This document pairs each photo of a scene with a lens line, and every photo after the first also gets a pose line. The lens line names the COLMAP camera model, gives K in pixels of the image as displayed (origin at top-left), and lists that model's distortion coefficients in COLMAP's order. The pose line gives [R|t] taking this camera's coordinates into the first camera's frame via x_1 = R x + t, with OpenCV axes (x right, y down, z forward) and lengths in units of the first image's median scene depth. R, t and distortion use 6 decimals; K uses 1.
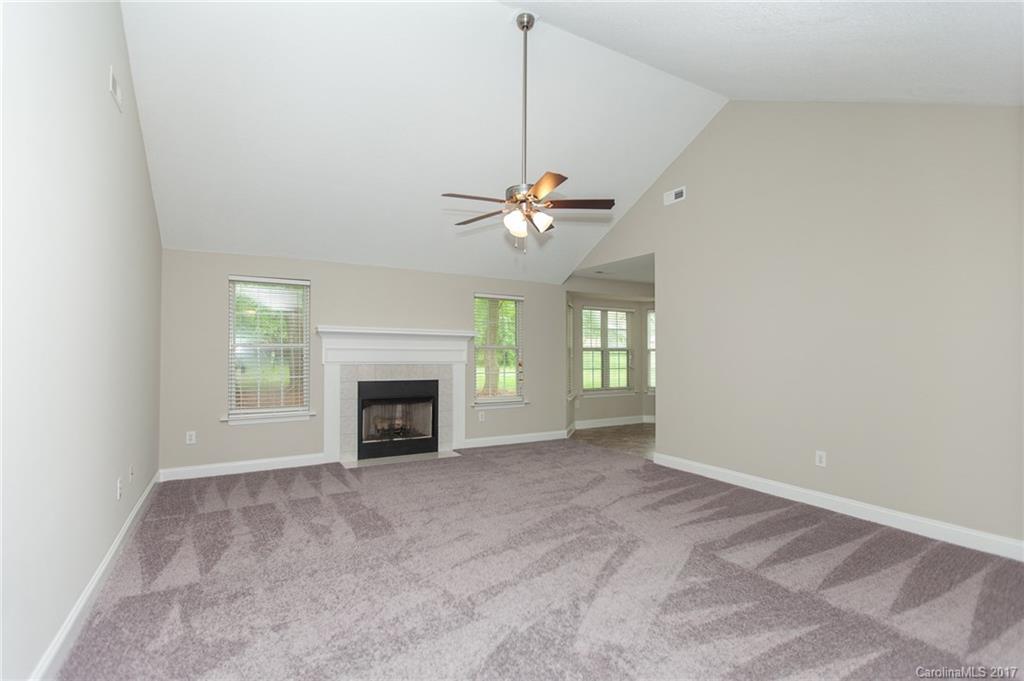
lens RADIAL K [[481.5, 0, 512.0], [0, 481.5, 340.5], [0, 0, 1]] dist [0.000919, -0.000212]
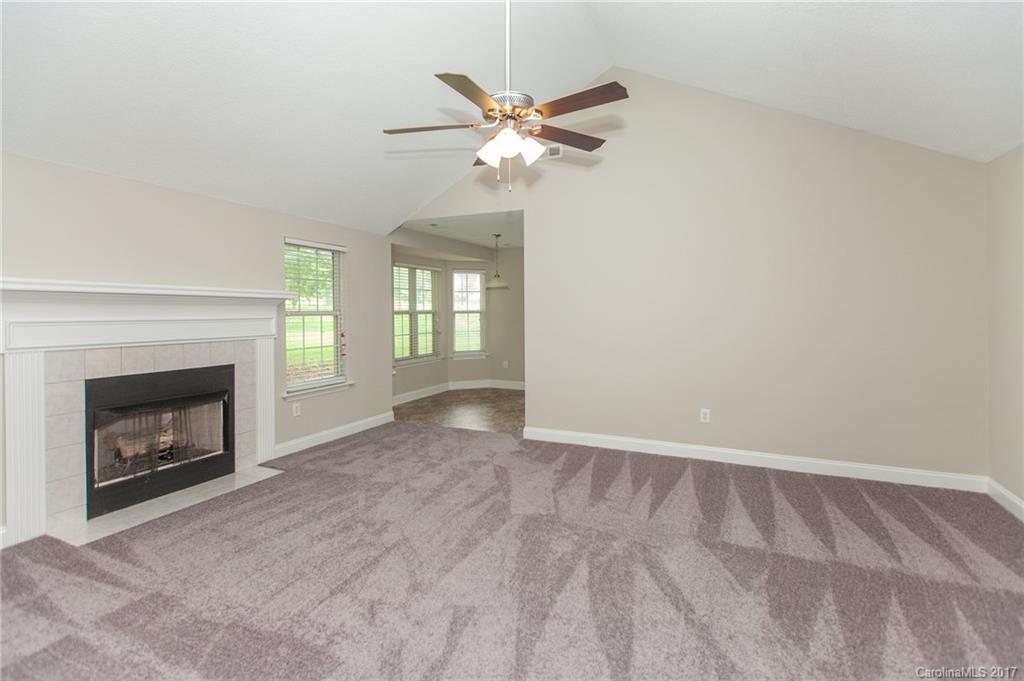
lens RADIAL K [[474.4, 0, 516.5], [0, 474.4, 303.7], [0, 0, 1]] dist [0.003126, 0.001016]
pose [[0.812460, -0.001207, 0.583016, -0.229013], [-0.007112, 0.999903, 0.011981, -0.012931], [-0.582974, -0.013881, 0.812373, 0.254550]]
